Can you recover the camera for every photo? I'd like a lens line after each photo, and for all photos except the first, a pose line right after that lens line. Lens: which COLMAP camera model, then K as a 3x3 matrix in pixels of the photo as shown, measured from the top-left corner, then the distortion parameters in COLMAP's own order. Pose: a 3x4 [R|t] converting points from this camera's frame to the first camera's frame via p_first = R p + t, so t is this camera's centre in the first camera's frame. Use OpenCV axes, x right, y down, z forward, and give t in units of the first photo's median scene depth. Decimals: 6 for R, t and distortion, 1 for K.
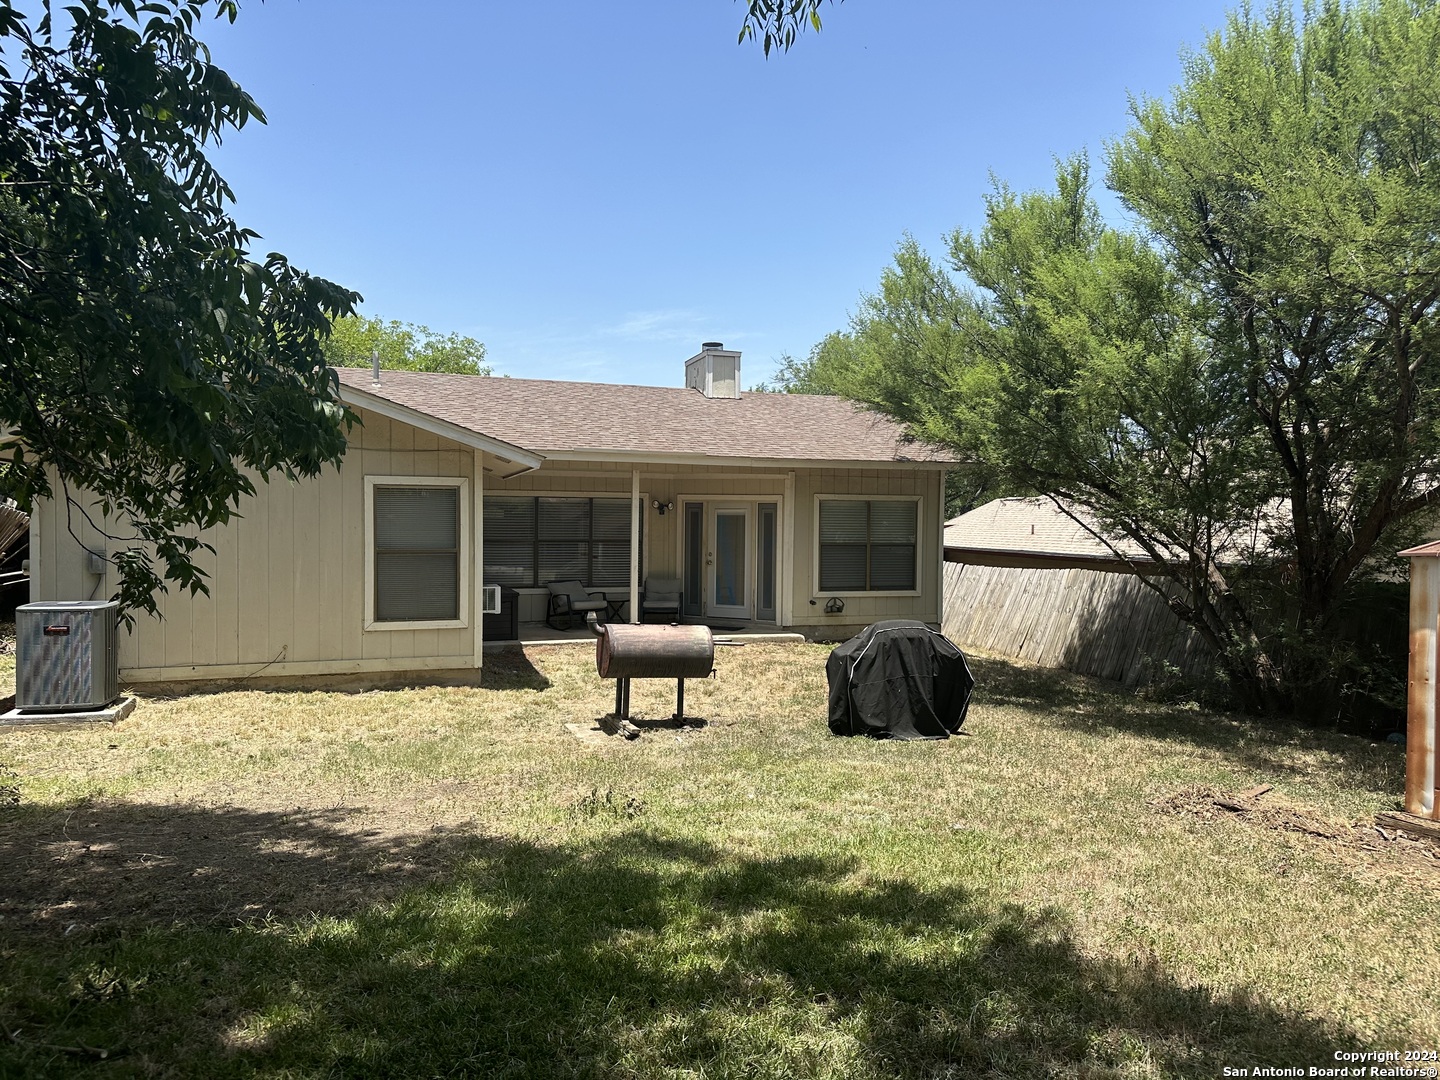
lens RADIAL K [[1010.8, 0, 720.3], [0, 1010.8, 540.2], [0, 0, 1]] dist [0.076871, -0.091676]
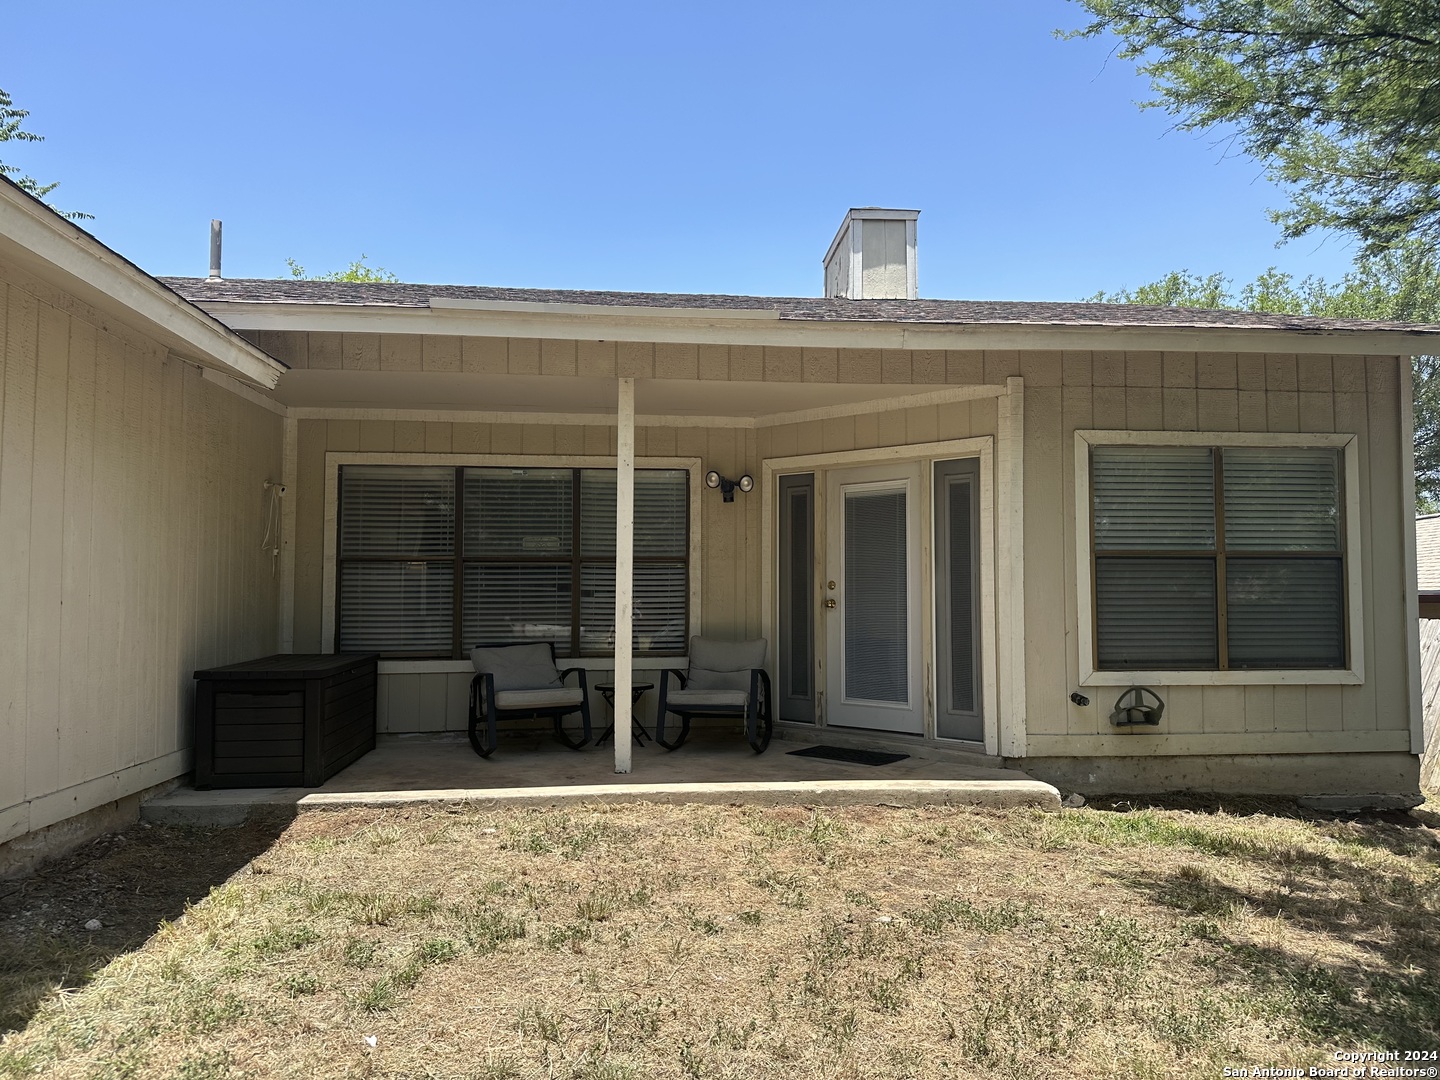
lens RADIAL K [[1010.8, 0, 717.2], [0, 1010.8, 543.8], [0, 0, 1]] dist [0.076871, -0.091676]
pose [[0.970764, -0.024520, -0.238782, 0.049563], [0.007850, 0.997480, -0.070515, 0.027480], [0.239909, 0.066579, 0.968510, 0.561019]]
